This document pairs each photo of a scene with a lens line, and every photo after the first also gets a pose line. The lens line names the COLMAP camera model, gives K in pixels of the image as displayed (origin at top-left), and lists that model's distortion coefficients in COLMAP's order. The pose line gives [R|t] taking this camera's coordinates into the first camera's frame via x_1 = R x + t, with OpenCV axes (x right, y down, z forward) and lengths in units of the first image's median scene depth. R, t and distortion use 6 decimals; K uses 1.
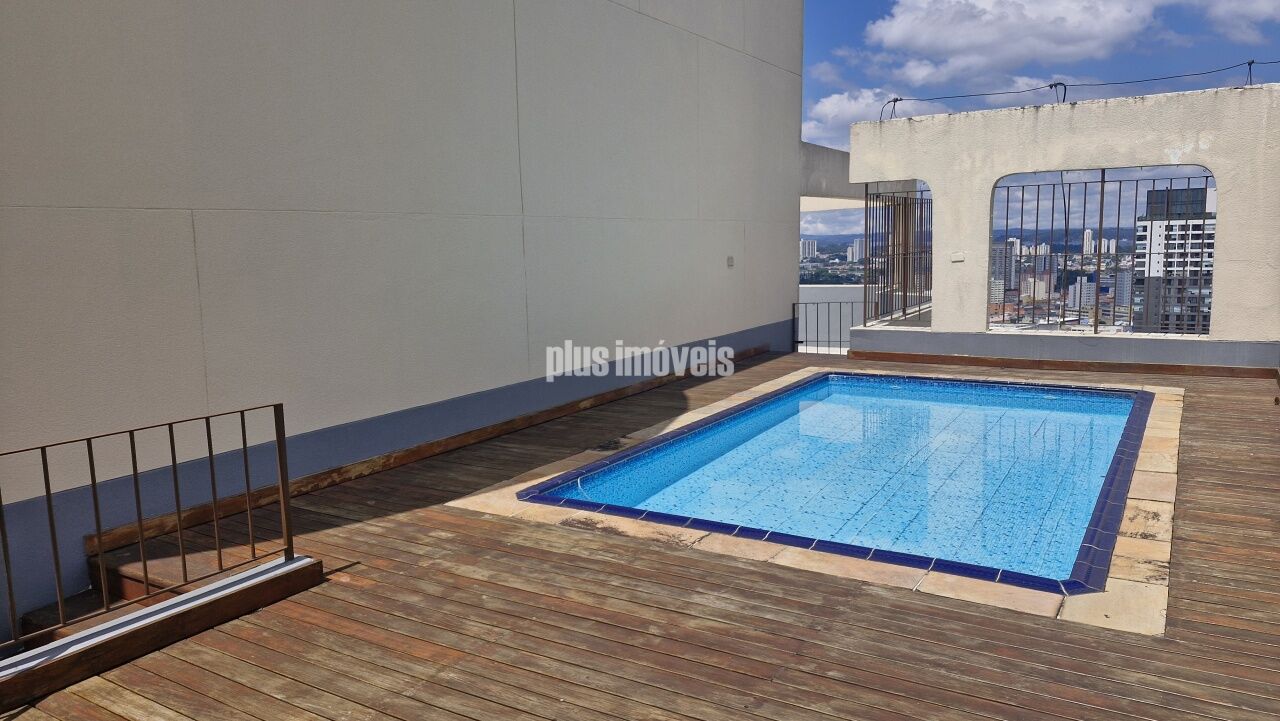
lens RADIAL K [[890.1, 0, 635.4], [0, 890.1, 361.6], [0, 0, 1]] dist [0.033684, -0.027505]
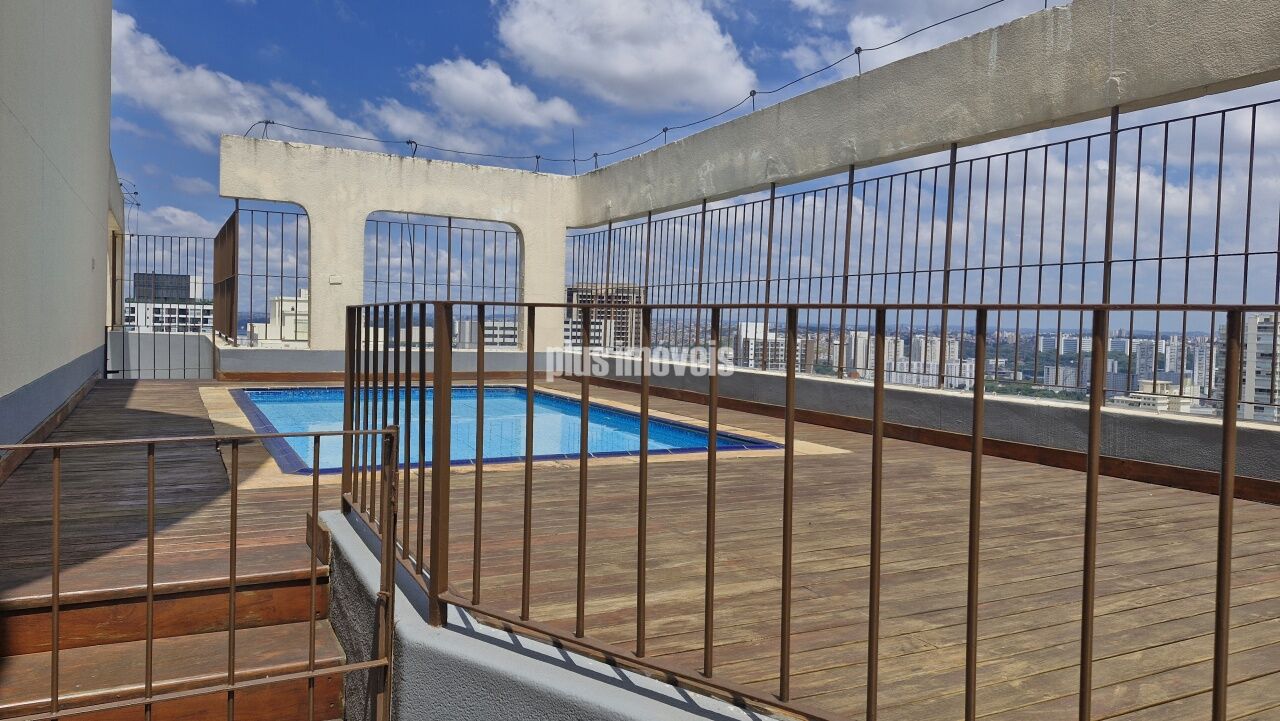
lens RADIAL K [[890.1, 0, 639.3], [0, 890.1, 364.7], [0, 0, 1]] dist [0.033684, -0.027505]
pose [[0.507071, 0.004486, 0.861893, -0.378930], [0.071825, 0.996288, -0.047442, 0.061185], [-0.858907, 0.085962, 0.504866, 0.157101]]
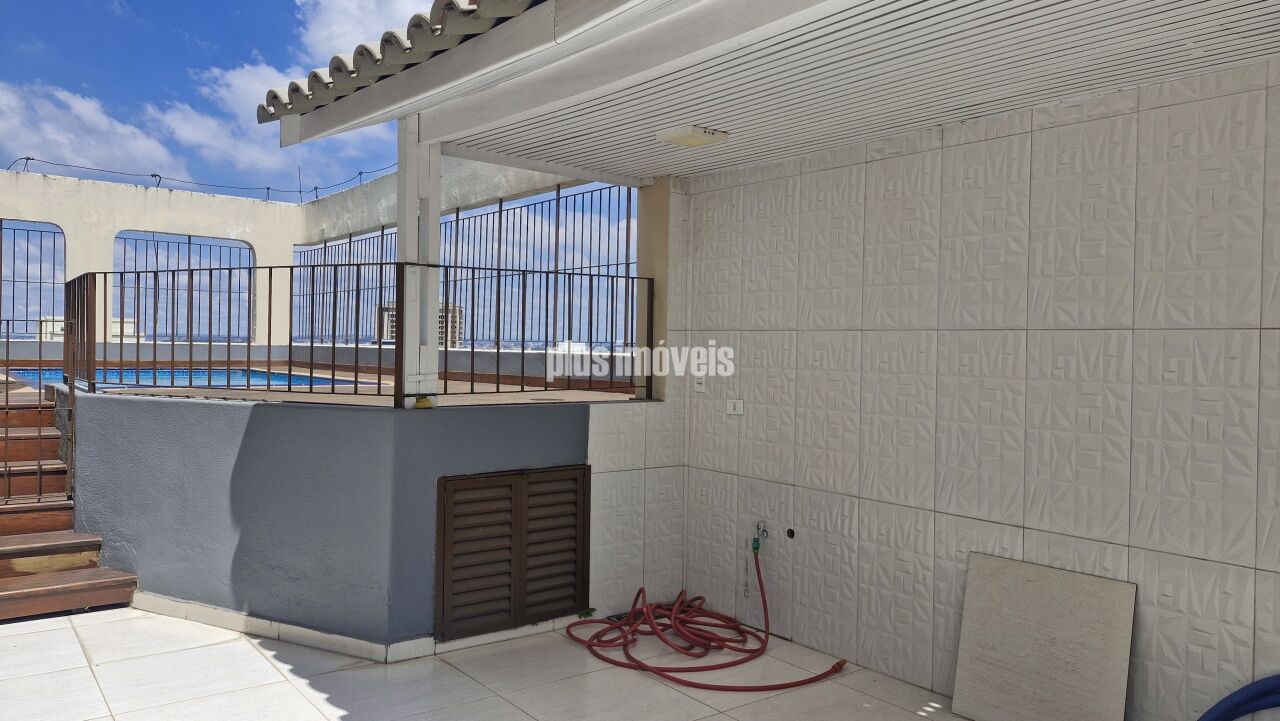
lens RADIAL K [[890.1, 0, 641.9], [0, 890.1, 346.1], [0, 0, 1]] dist [0.033684, -0.027505]
pose [[0.321900, 0.033813, 0.946170, -0.644473], [0.098530, 0.992739, -0.068998, 0.149850], [-0.941633, 0.115437, 0.316231, -0.196486]]
